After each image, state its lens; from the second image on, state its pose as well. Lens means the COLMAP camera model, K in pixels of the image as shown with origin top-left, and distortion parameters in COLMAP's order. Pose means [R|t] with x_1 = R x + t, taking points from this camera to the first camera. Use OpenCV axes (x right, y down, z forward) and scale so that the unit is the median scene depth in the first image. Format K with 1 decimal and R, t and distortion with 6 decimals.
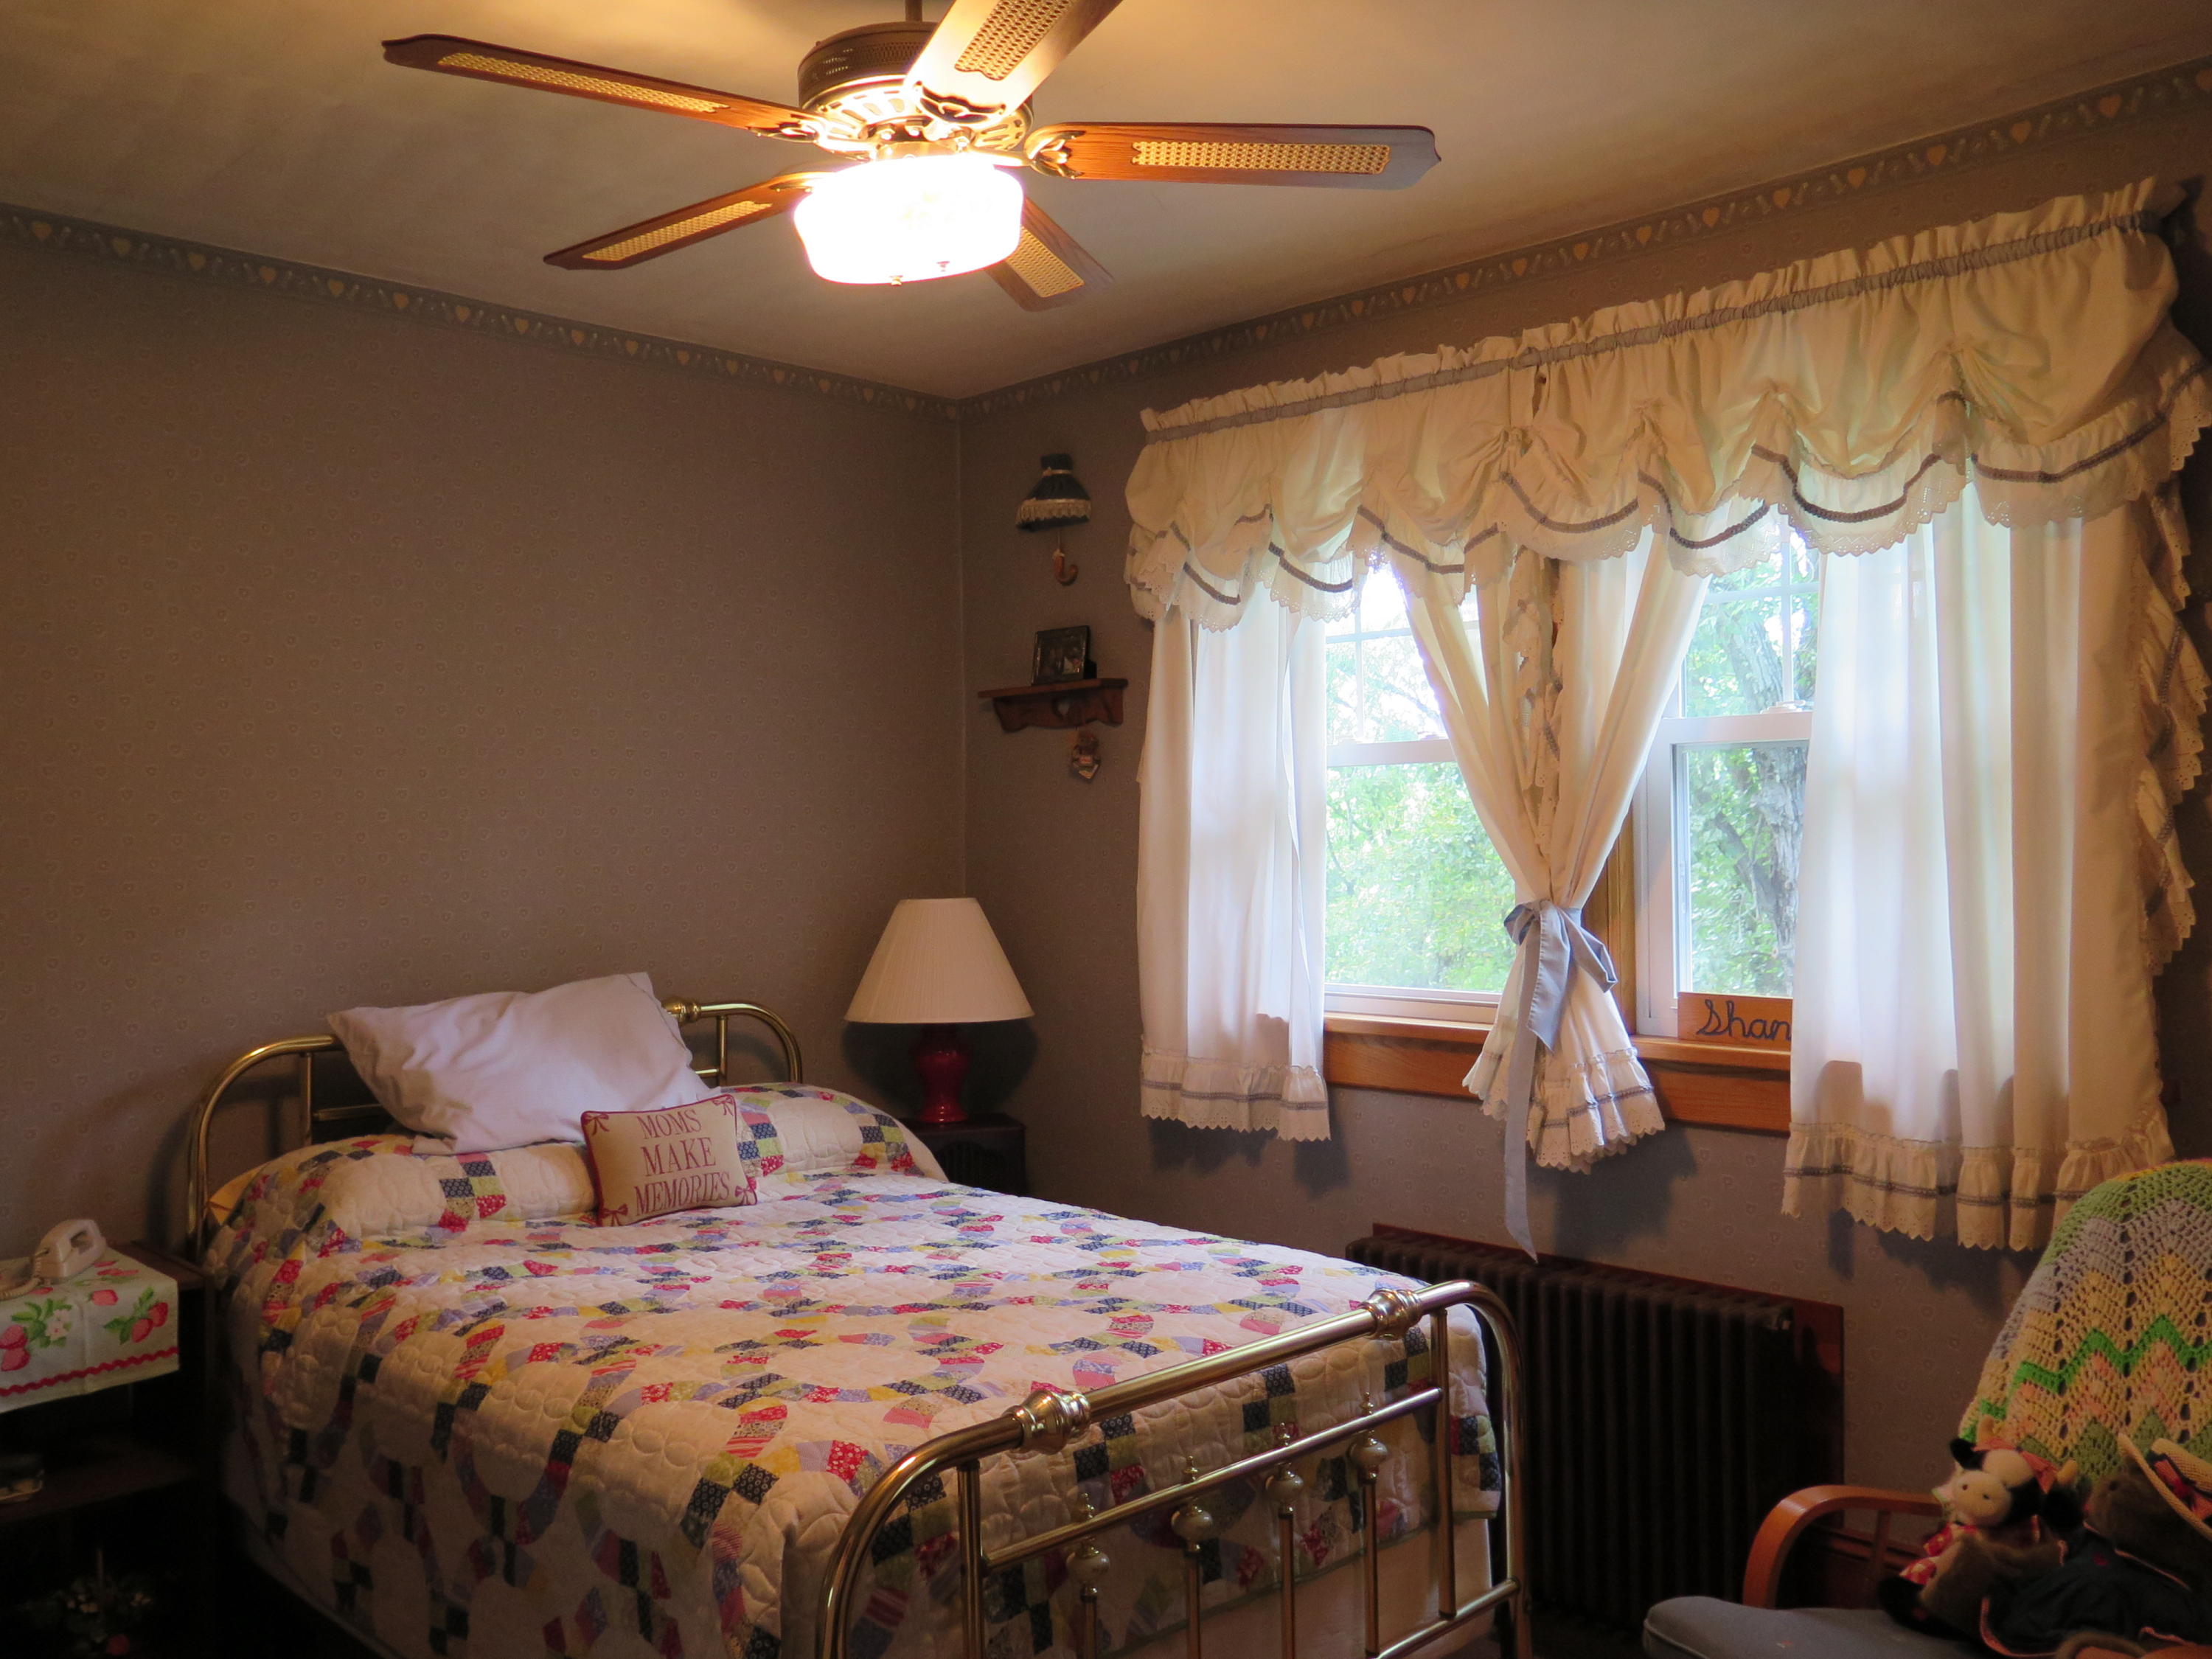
lens RADIAL K [[1852.8, 0, 1104.1], [0, 1852.8, 822.8], [0, 0, 1]] dist [-0.017096, 0.004887]
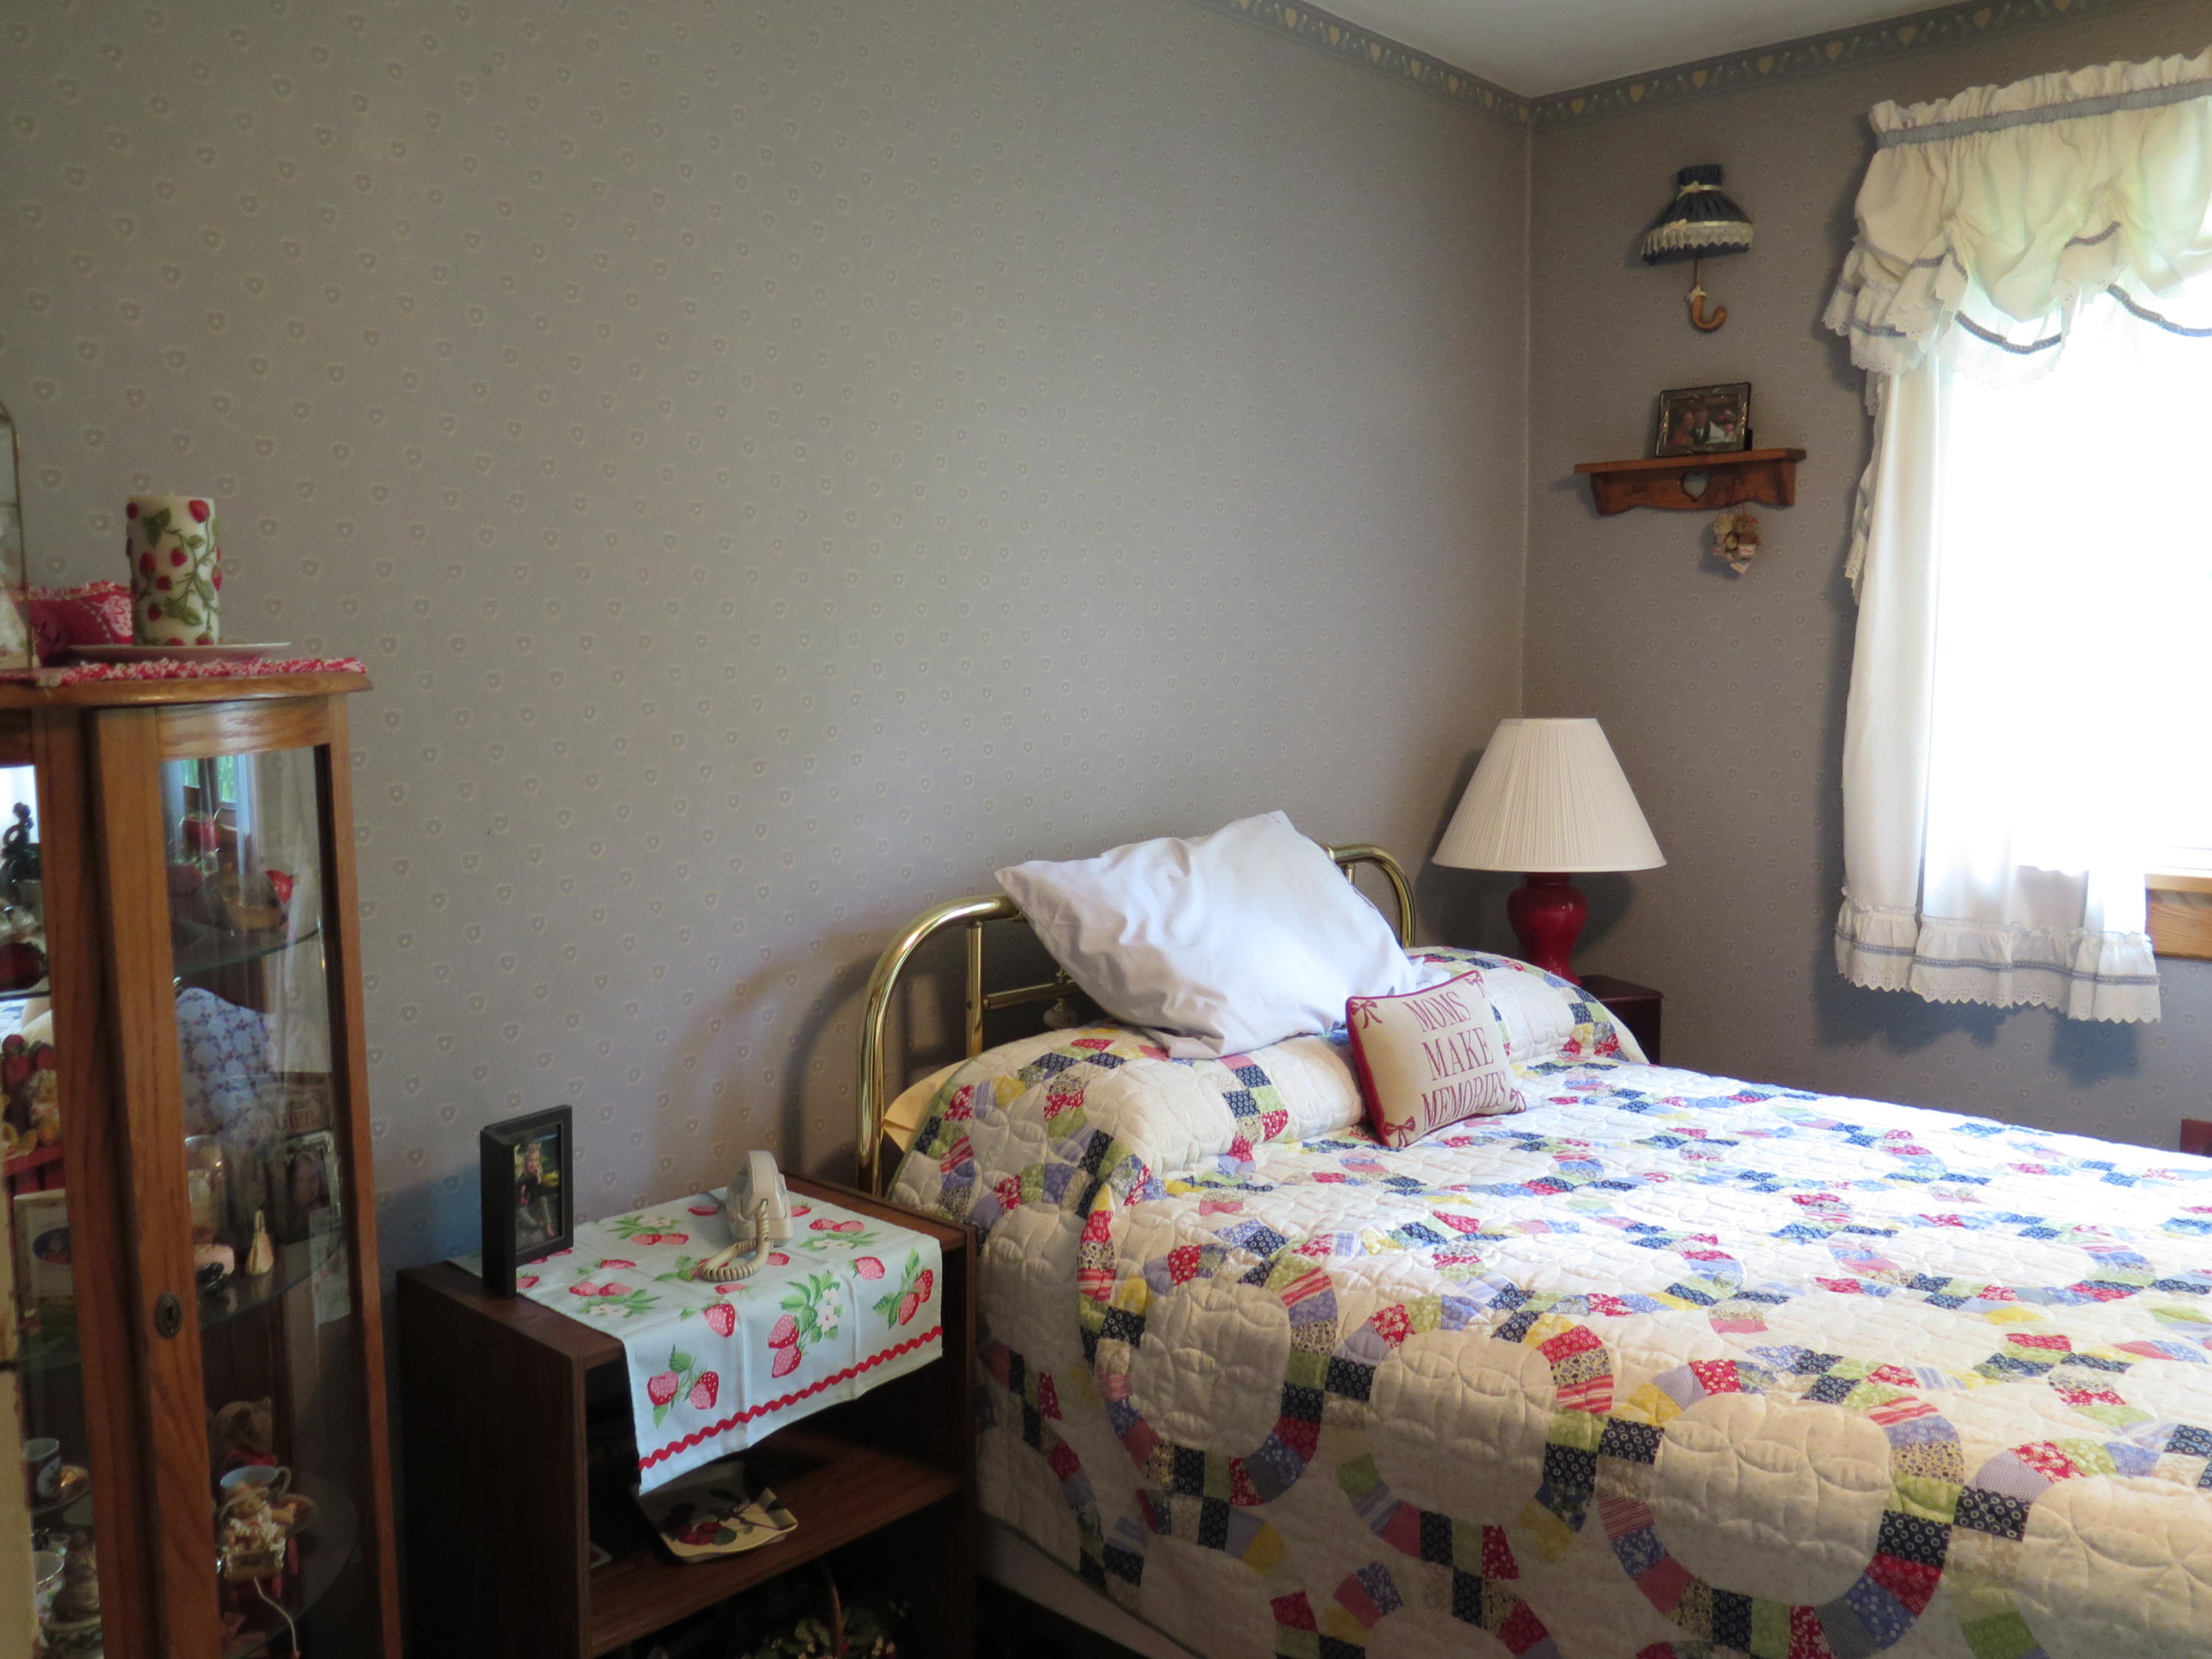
lens RADIAL K [[1852.8, 0, 1126.5], [0, 1852.8, 837.5], [0, 0, 1]] dist [-0.017096, 0.004887]
pose [[0.998495, 0.003852, 0.054714, -0.463560], [-0.009910, 0.993785, 0.110874, 0.005836], [-0.053947, -0.111250, 0.992327, 0.276035]]
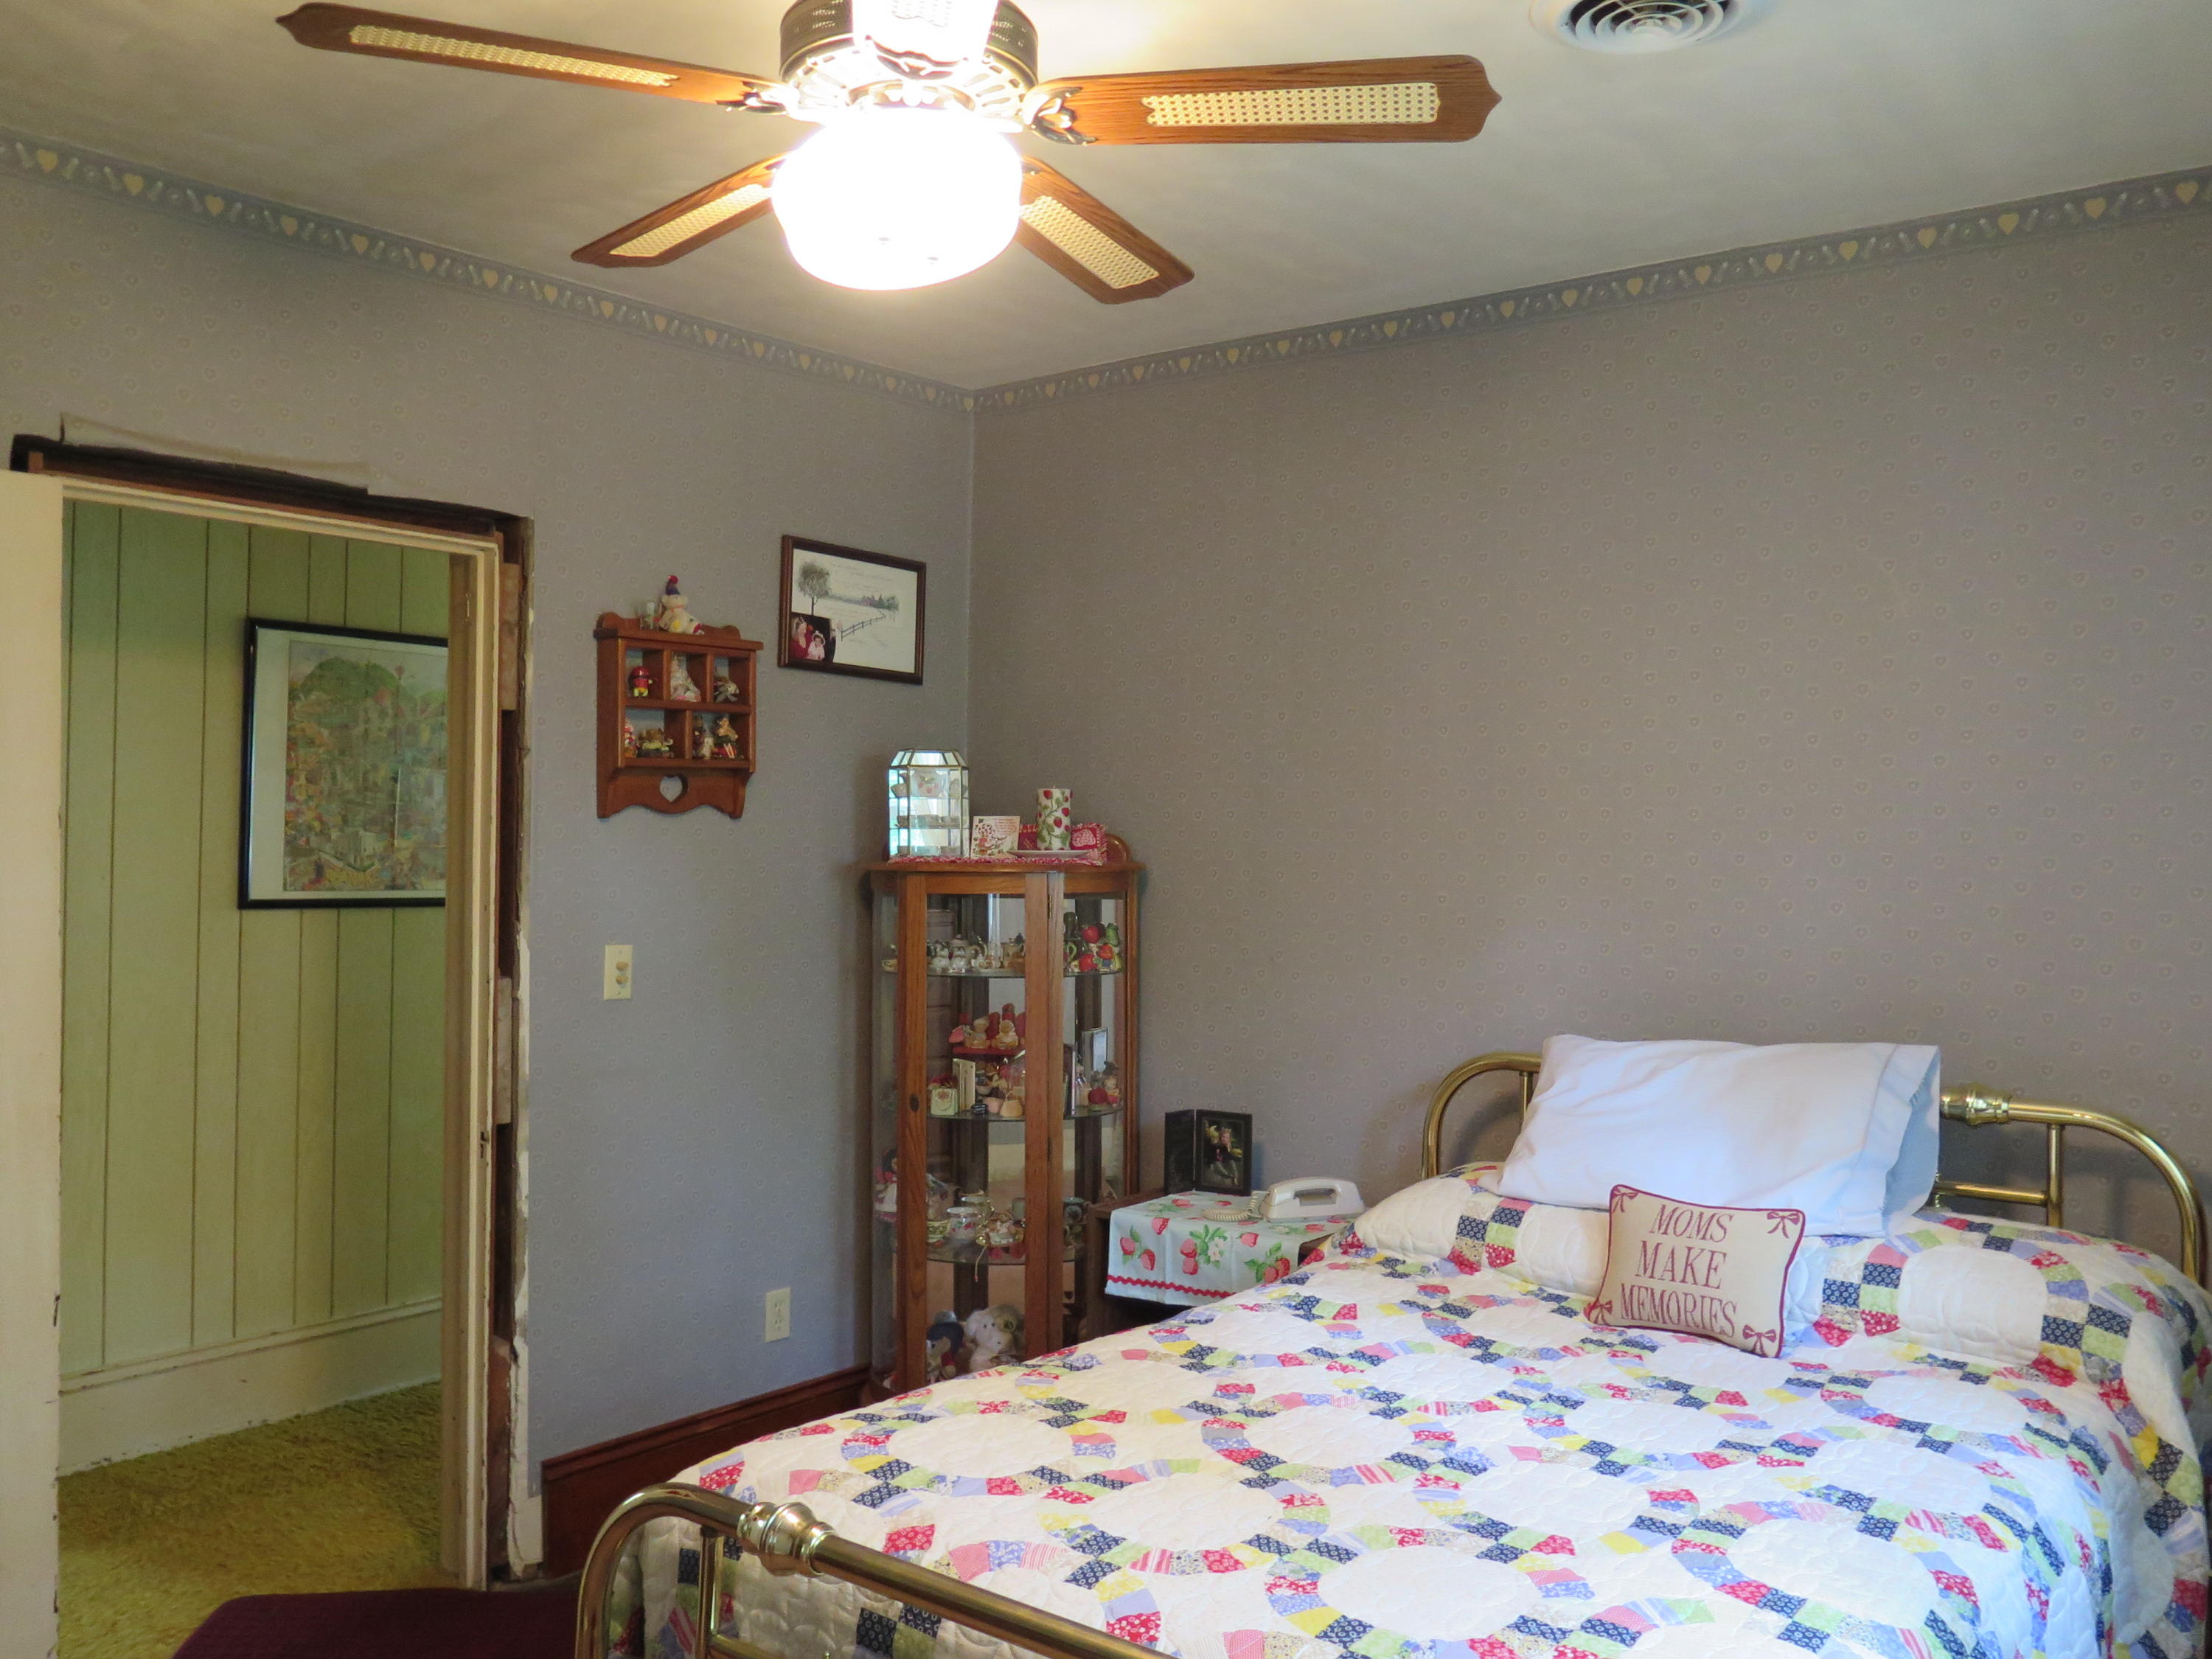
lens RADIAL K [[1852.8, 0, 1115.5], [0, 1852.8, 820.6], [0, 0, 1]] dist [-0.017096, 0.004887]
pose [[0.125509, 0.008501, -0.992056, 0.608475], [-0.008024, 0.999939, 0.007554, -0.020730], [0.992060, 0.007013, 0.125570, 0.732582]]
